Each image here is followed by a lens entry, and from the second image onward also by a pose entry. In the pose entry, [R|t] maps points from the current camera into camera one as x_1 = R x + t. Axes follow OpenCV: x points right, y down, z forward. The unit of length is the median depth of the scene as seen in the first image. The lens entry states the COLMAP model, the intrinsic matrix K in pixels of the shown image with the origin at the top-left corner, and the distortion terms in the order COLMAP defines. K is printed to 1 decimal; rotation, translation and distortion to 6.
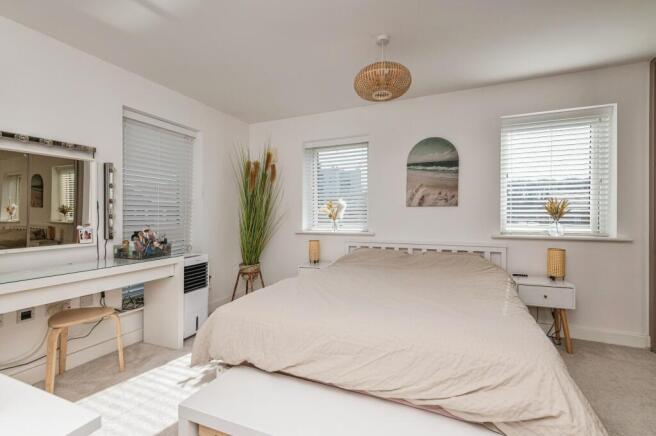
lens RADIAL K [[301.5, 0, 328.0], [0, 301.5, 218.0], [0, 0, 1]] dist [0.015315, 0.000028]
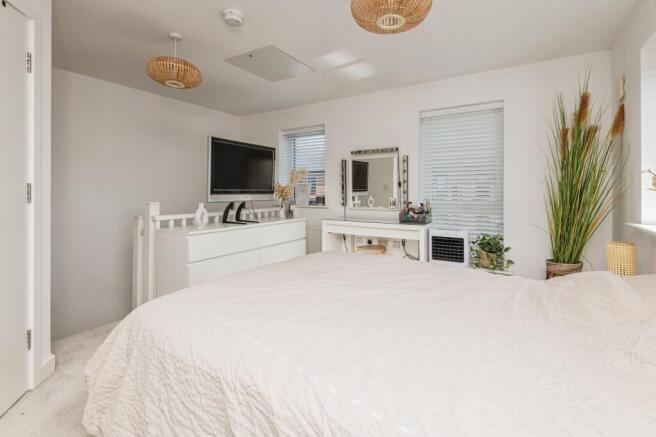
lens RADIAL K [[308.7, 0, 326.7], [0, 308.7, 192.7], [0, 0, 1]] dist [0.016585, 0.000208]
pose [[-0.150168, -0.003514, -0.988654, 0.771819], [-0.019721, 0.999805, -0.000559, 0.006817], [0.988464, 0.019413, -0.150208, 0.821066]]
